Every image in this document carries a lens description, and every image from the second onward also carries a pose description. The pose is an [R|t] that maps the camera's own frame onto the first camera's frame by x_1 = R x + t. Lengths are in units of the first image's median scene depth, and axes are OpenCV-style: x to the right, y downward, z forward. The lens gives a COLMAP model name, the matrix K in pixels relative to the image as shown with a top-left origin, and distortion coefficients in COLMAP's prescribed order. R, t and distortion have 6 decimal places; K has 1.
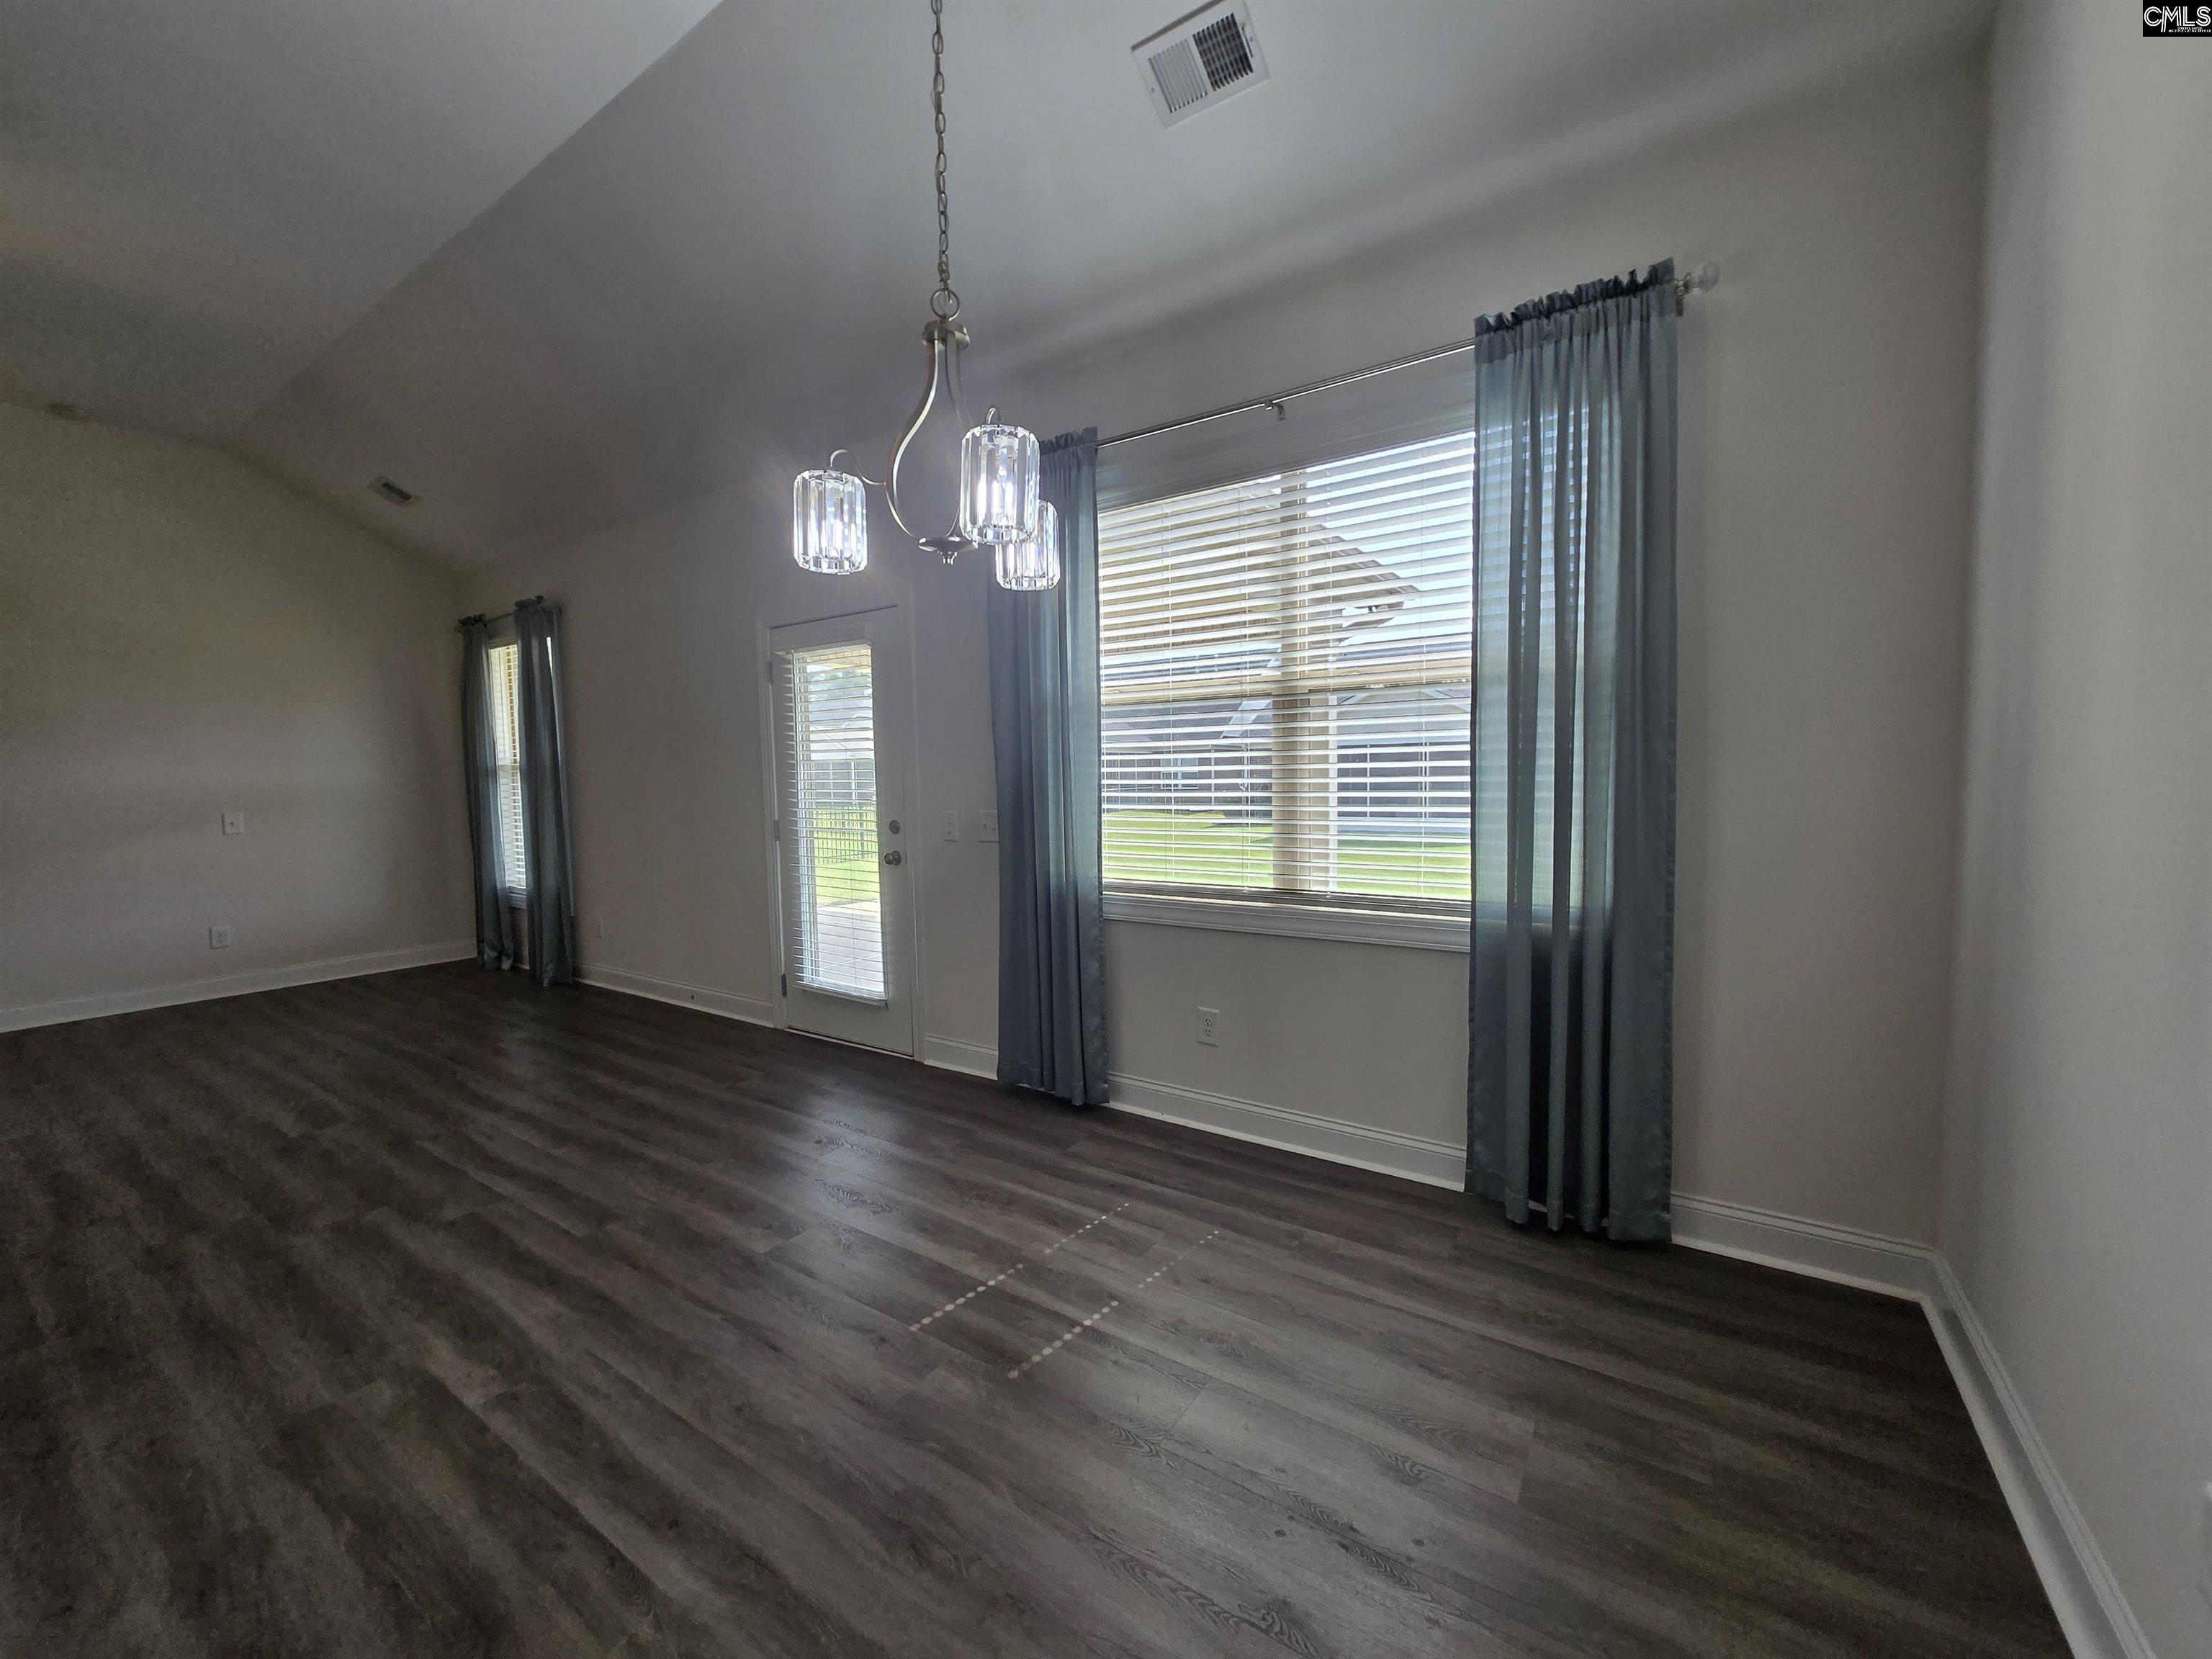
lens RADIAL K [[872.7, 0, 1115.1], [0, 872.7, 830.0], [0, 0, 1]] dist [0.000318, -0.000188]
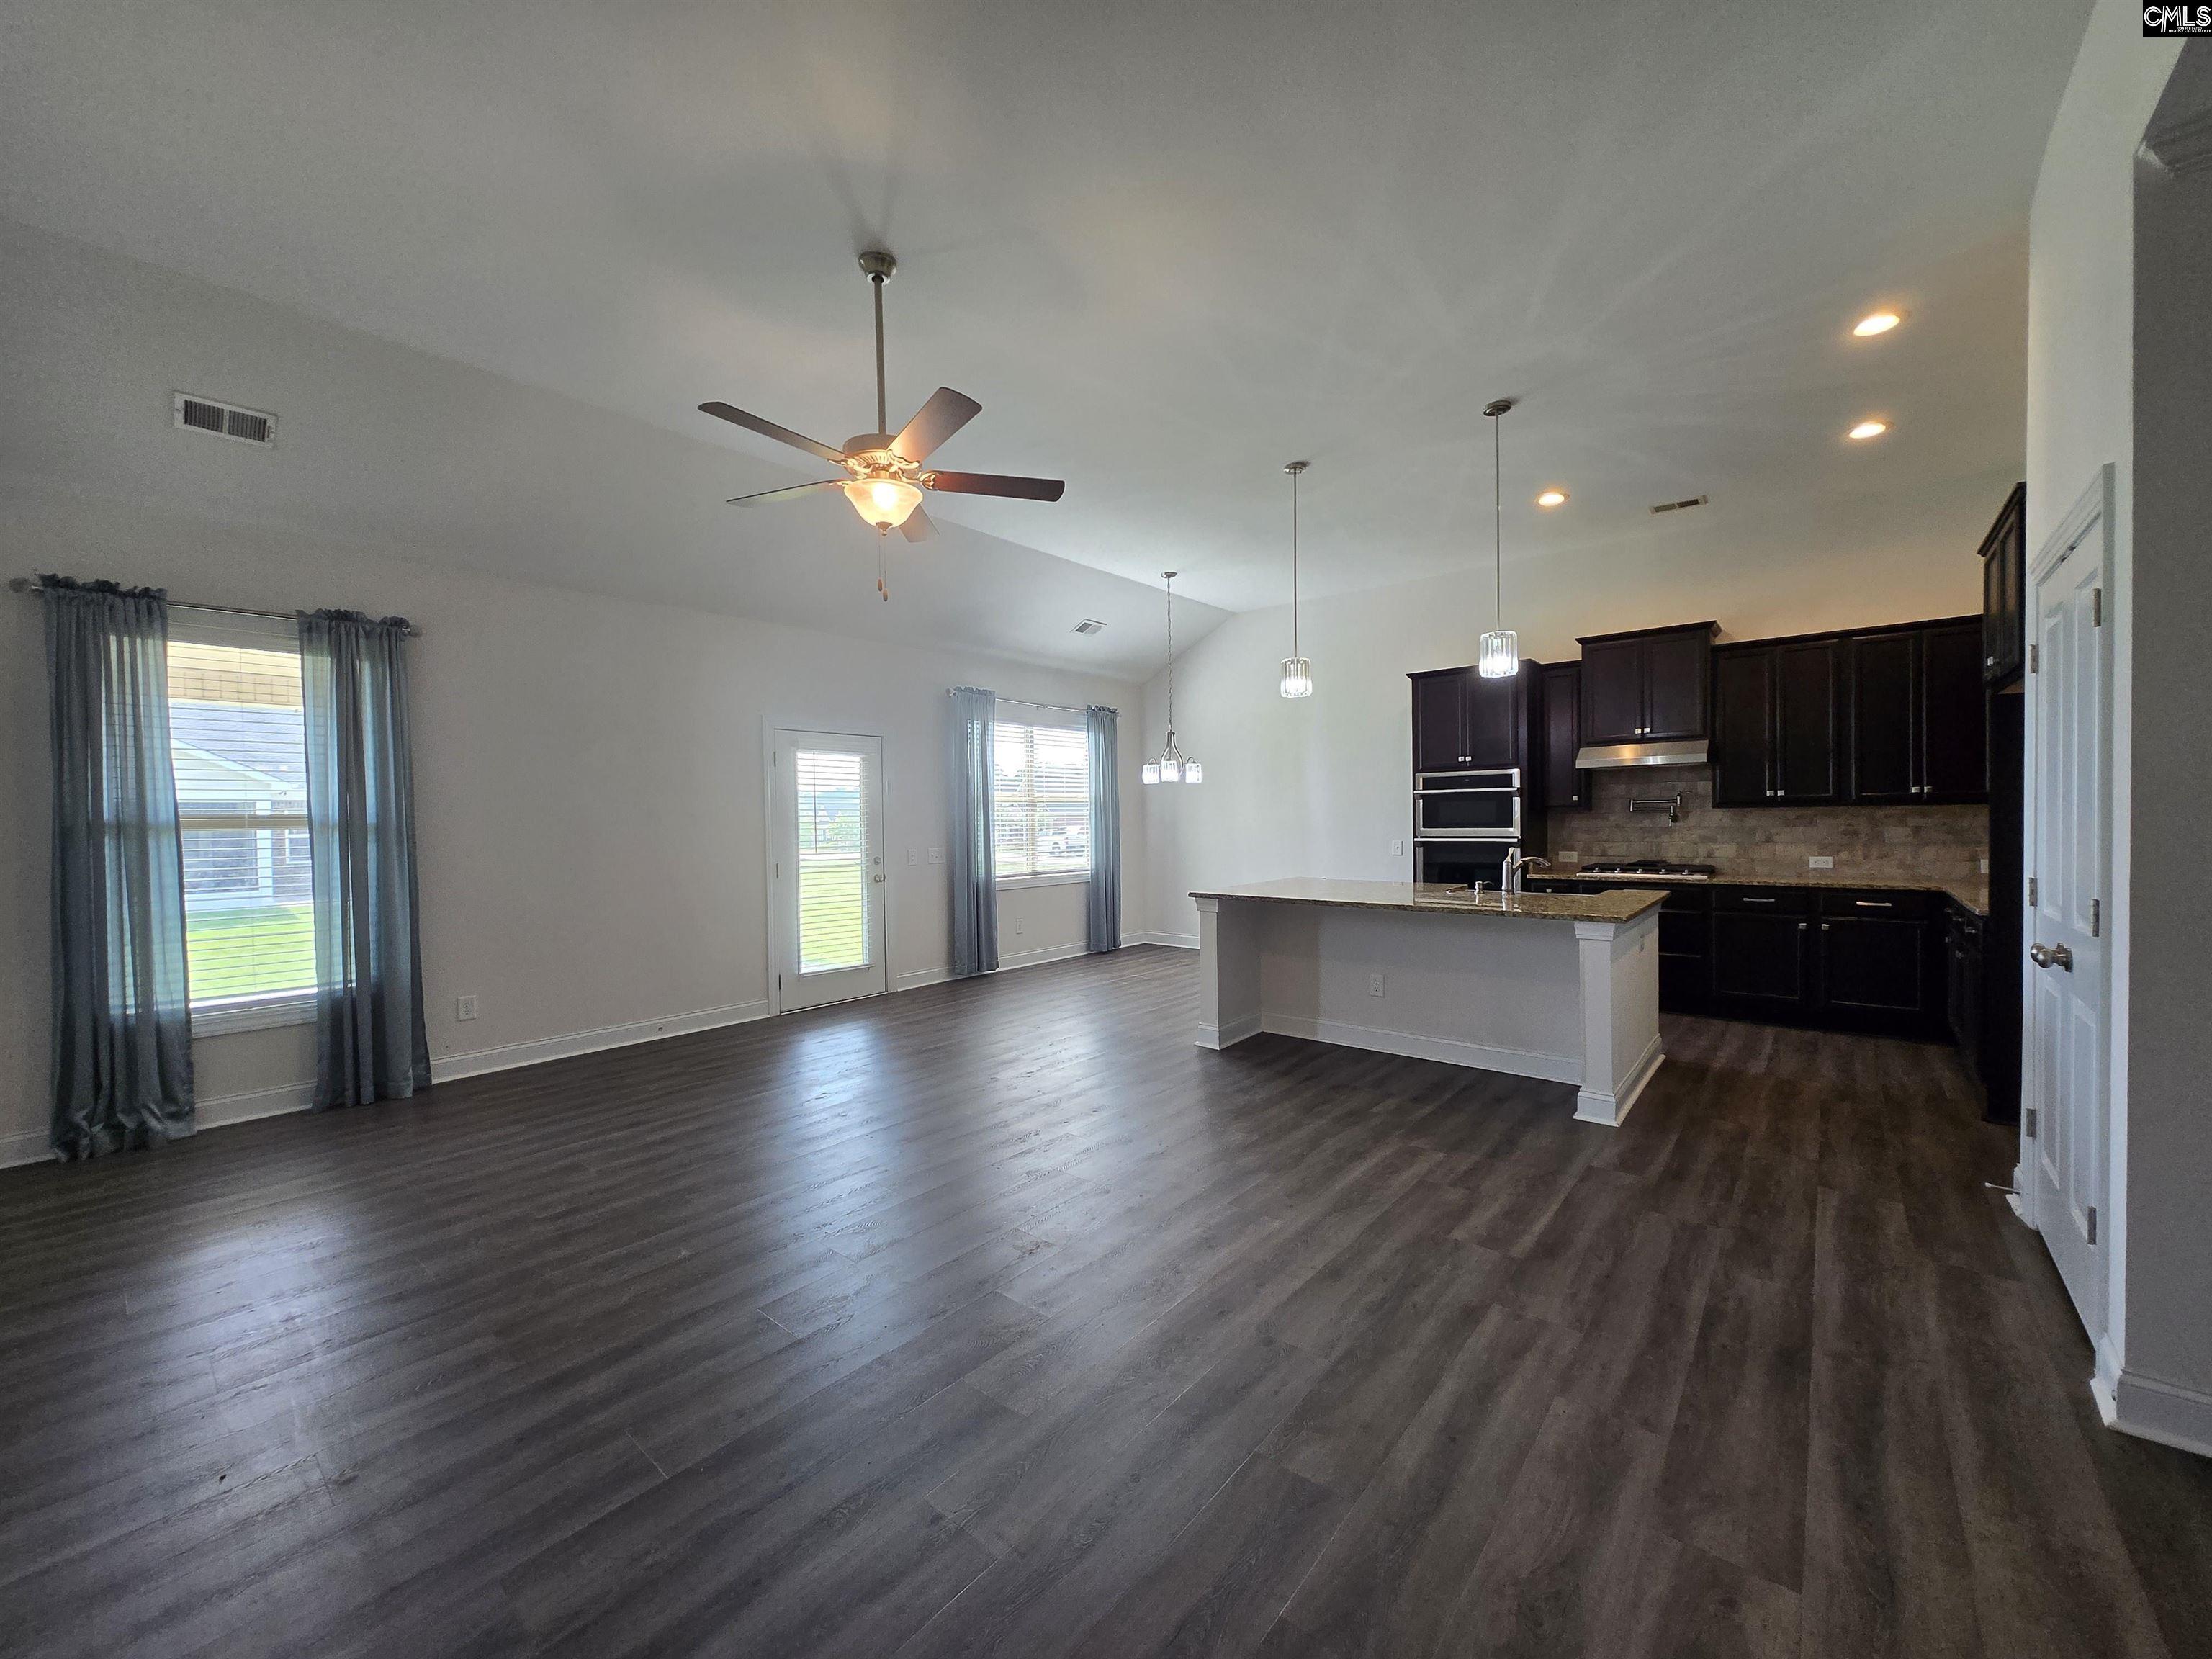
lens RADIAL K [[872.7, 0, 1075.0], [0, 872.7, 833.5], [0, 0, 1]] dist [0.000318, -0.000188]
pose [[0.137921, -0.004720, 0.990432, -2.365671], [0.073543, 0.997277, -0.005488, -0.023597], [-0.987709, 0.073596, 0.137893, 0.449358]]
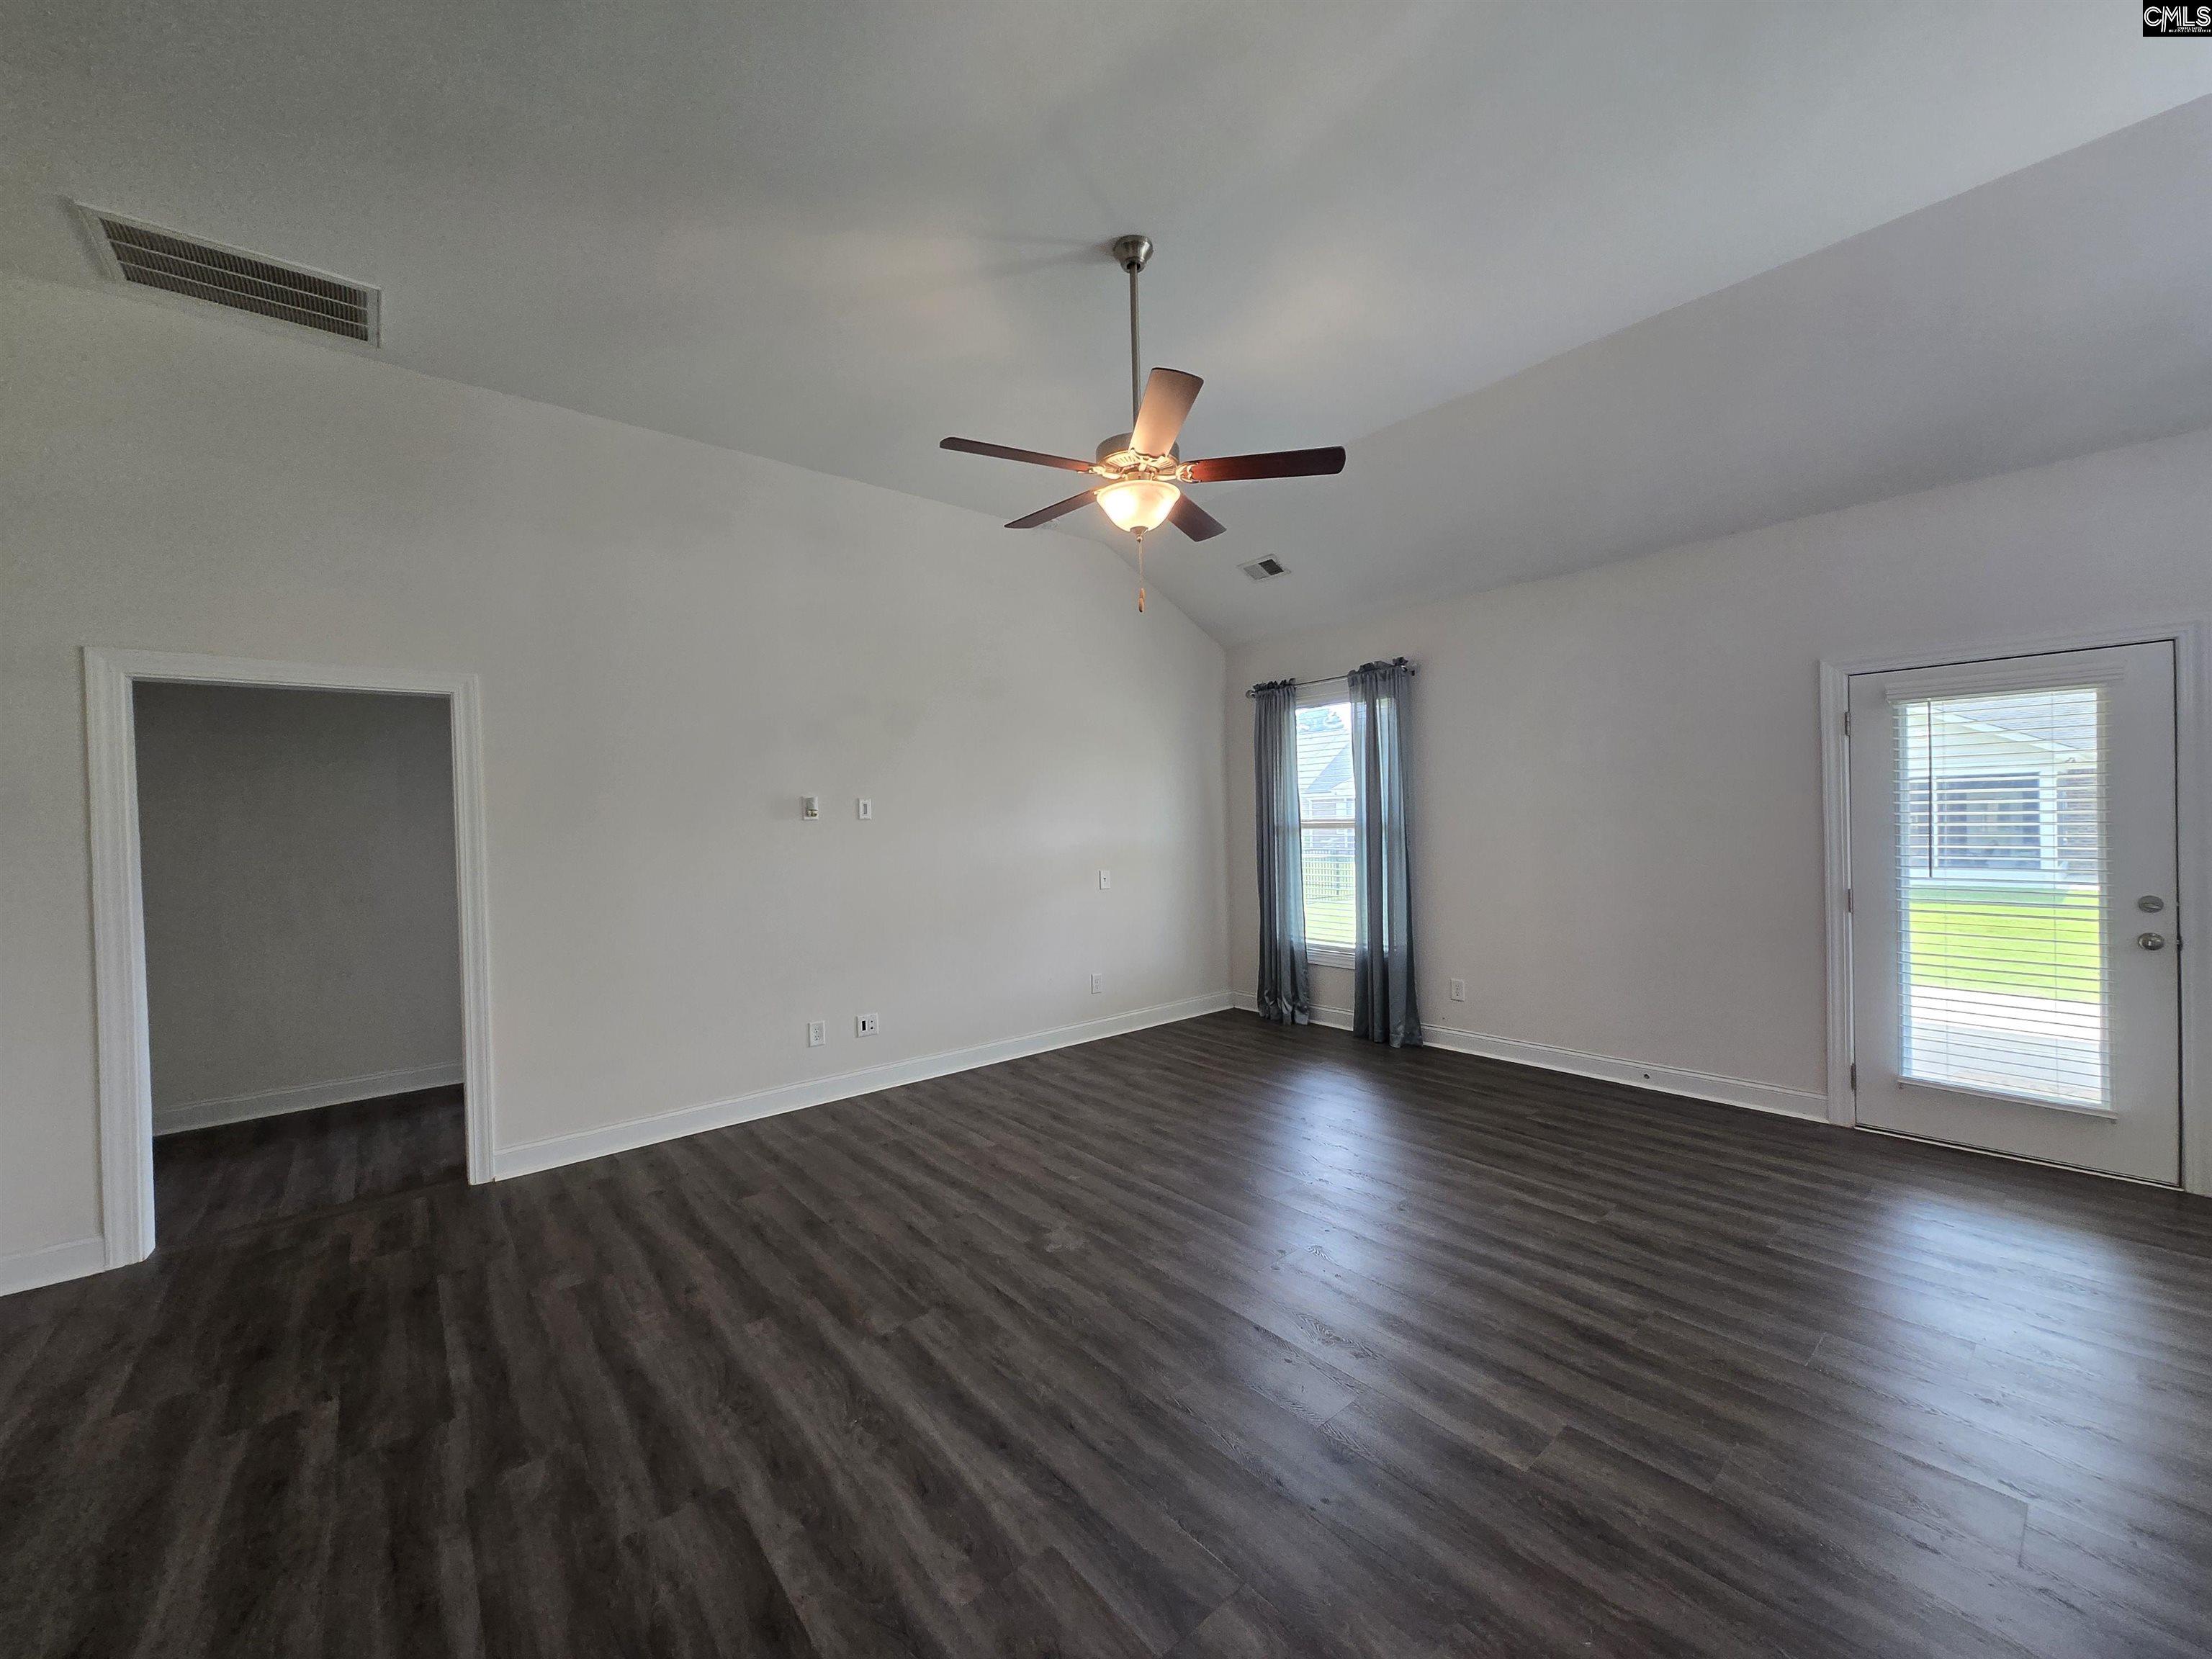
lens RADIAL K [[872.7, 0, 1110.3], [0, 872.7, 831.6], [0, 0, 1]] dist [0.000318, -0.000188]
pose [[0.956991, -0.005983, -0.290055, -1.175793], [-0.006334, 0.999118, -0.041508, -0.039484], [0.290047, 0.041560, 0.956109, -0.098736]]
